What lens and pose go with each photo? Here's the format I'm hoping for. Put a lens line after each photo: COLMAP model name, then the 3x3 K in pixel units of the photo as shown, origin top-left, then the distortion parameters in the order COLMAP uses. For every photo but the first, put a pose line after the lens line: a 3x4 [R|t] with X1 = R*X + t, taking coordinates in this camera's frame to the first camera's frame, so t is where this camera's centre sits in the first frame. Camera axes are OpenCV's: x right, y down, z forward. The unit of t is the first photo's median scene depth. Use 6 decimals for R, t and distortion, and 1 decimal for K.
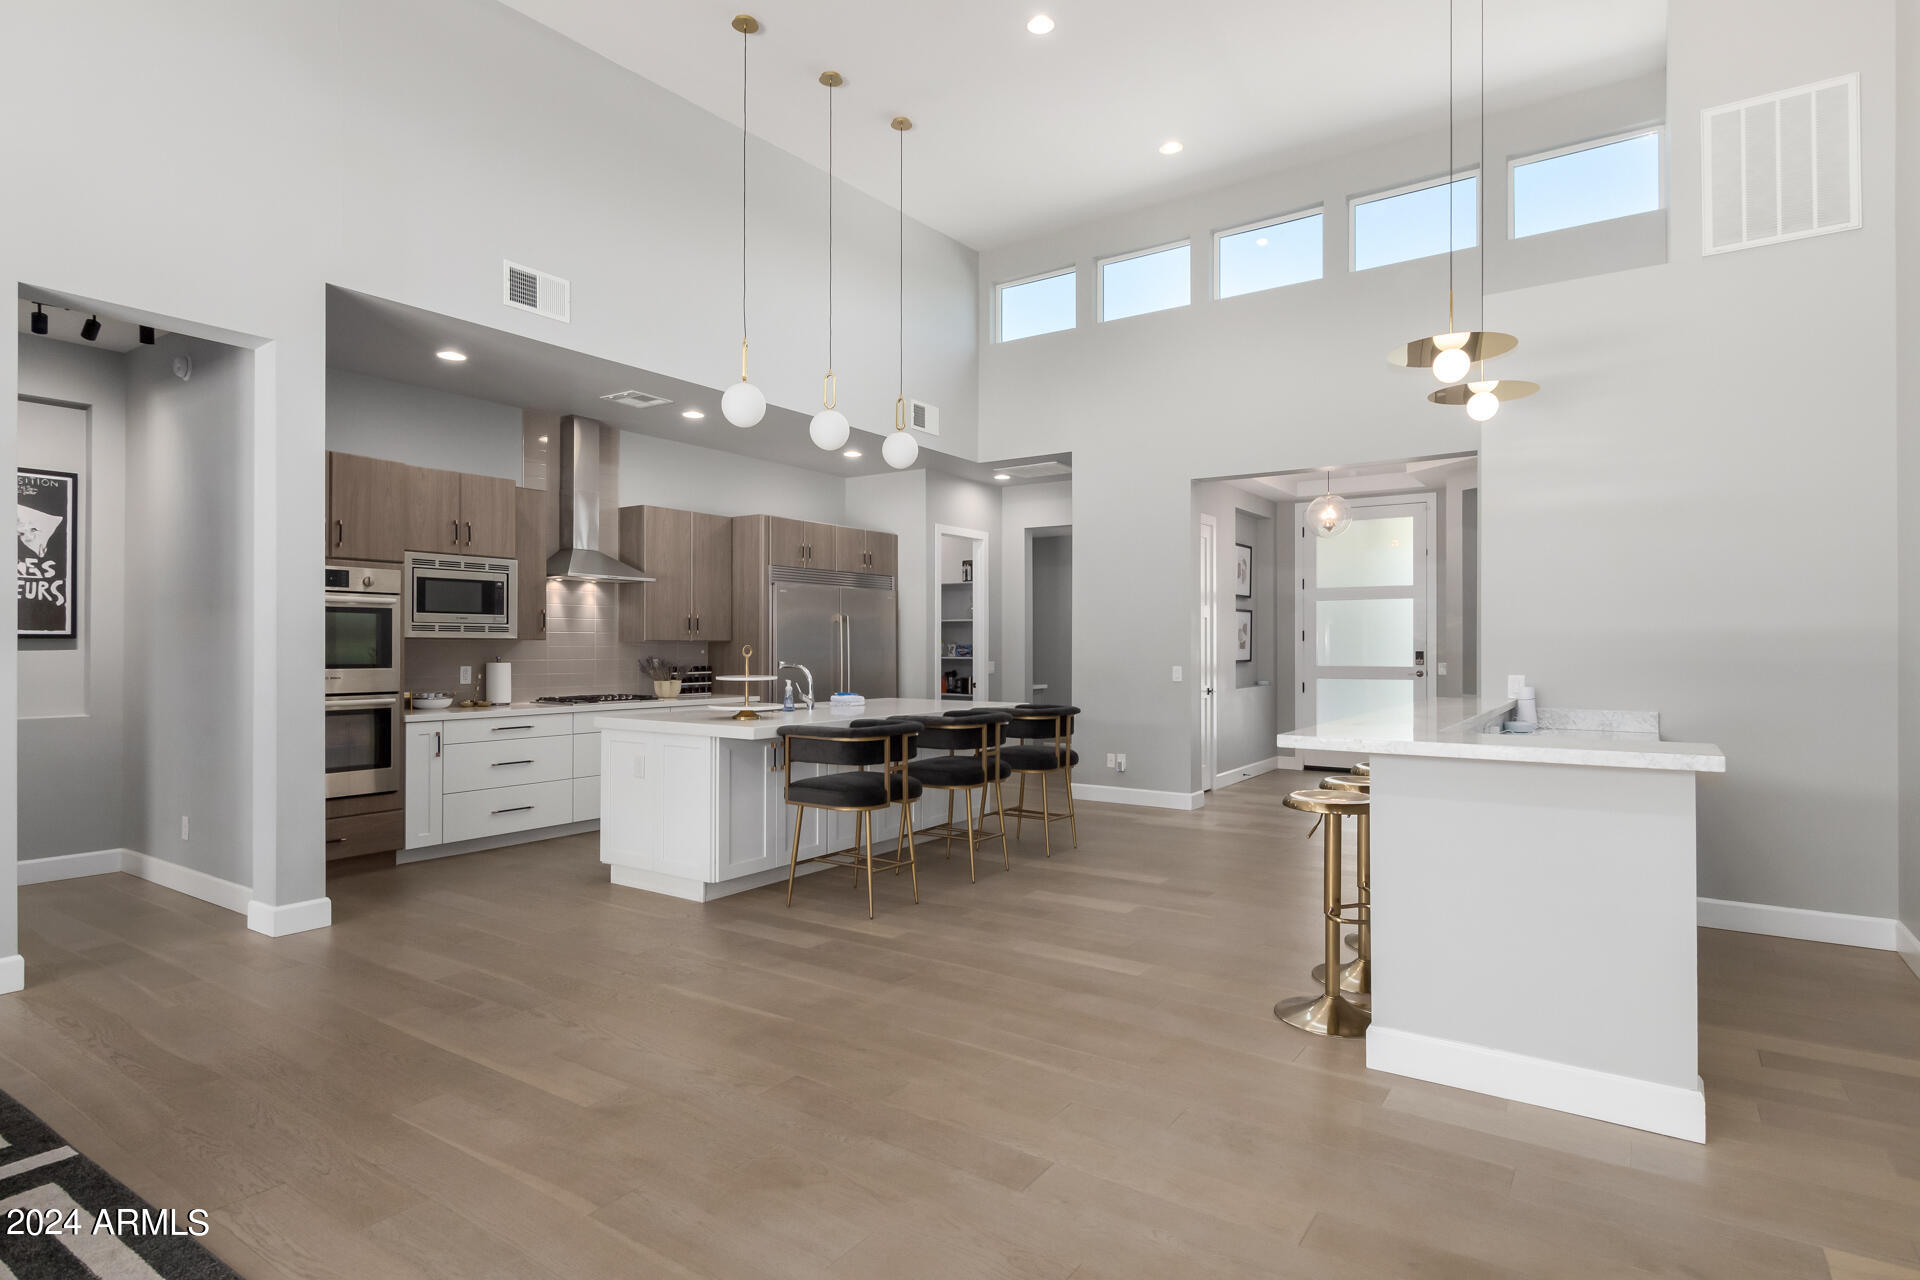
lens RADIAL K [[996.7, 0, 957.9], [0, 996.7, 645.7], [0, 0, 1]] dist [-0.001038, -0.000794]
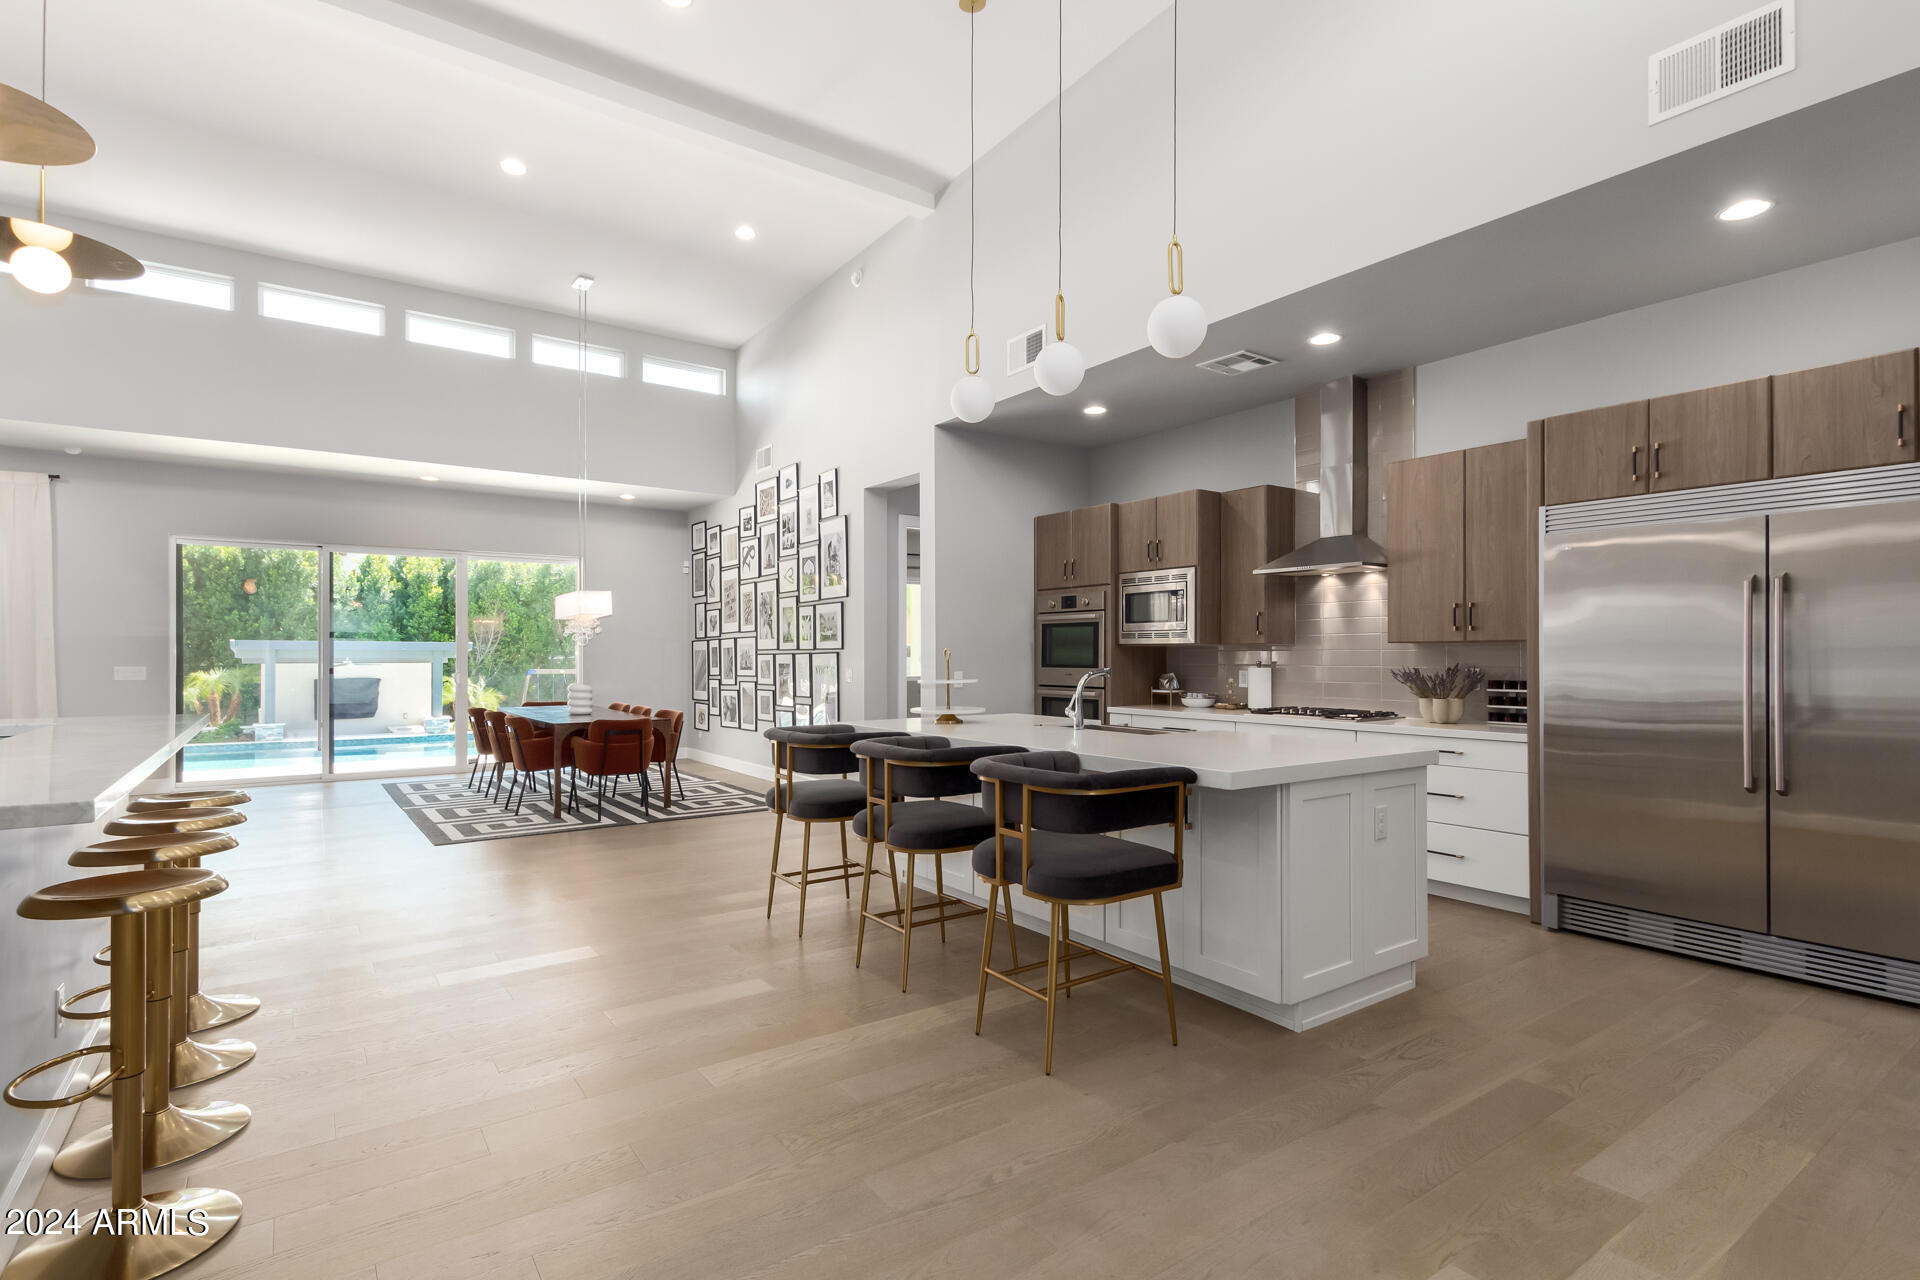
lens RADIAL K [[932.1, 0, 965.2], [0, 932.1, 645.7], [0, 0, 1]] dist [0.017729, -0.001905]
pose [[-0.336747, -0.012679, -0.941510, 0.550537], [-0.001696, 0.999916, -0.012859, 0.008114], [0.941594, -0.002733, -0.336740, 1.120593]]
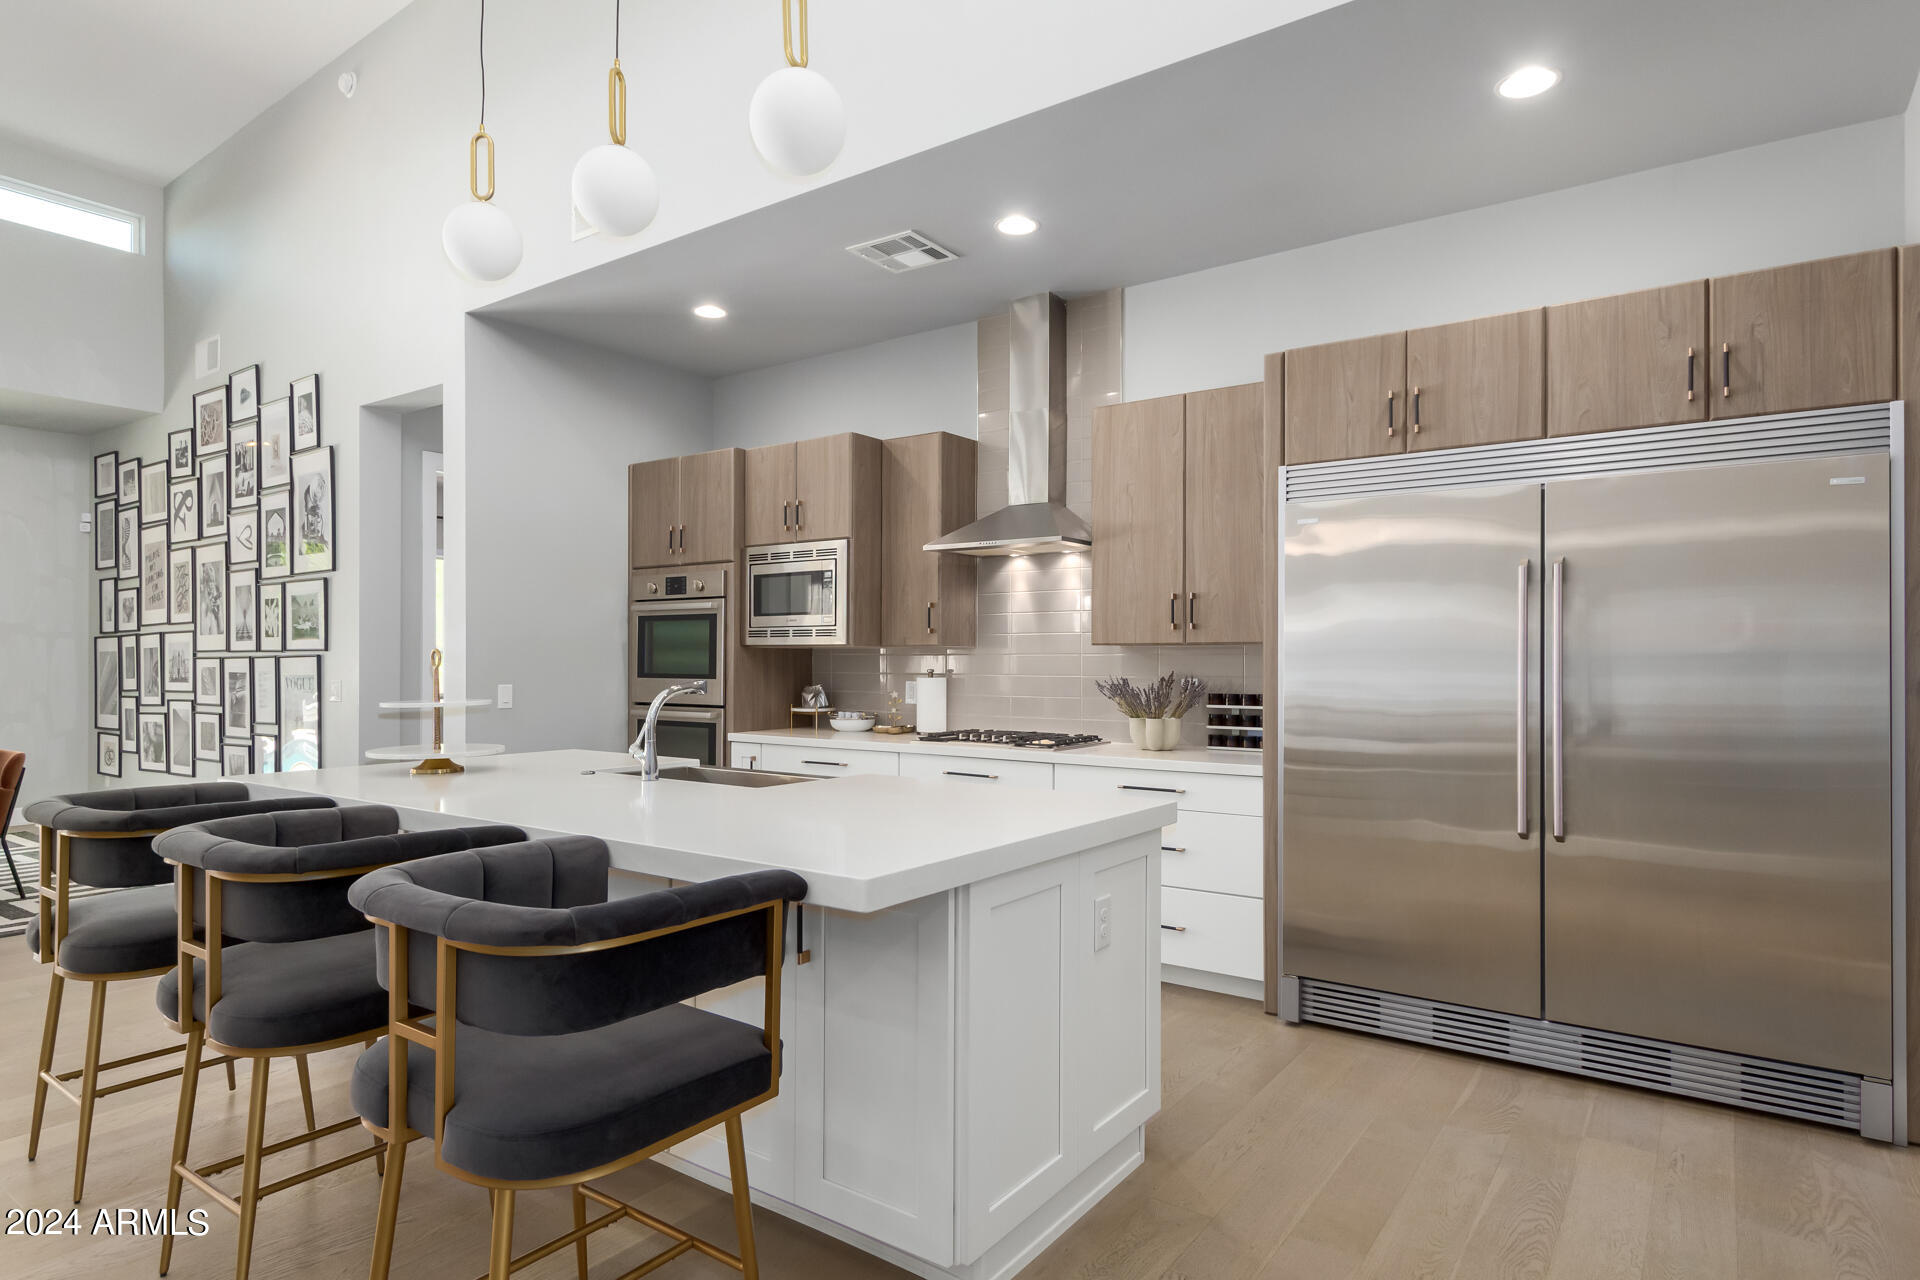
lens RADIAL K [[1061.1, 0, 962.9], [0, 1061.1, 659.7], [0, 0, 1]] dist [0.008936, 0.004294]
pose [[-0.014387, -0.004025, -0.999888, 0.355191], [-0.002676, 0.999988, -0.003987, 0.007280], [0.999893, 0.002618, -0.014397, 1.118037]]
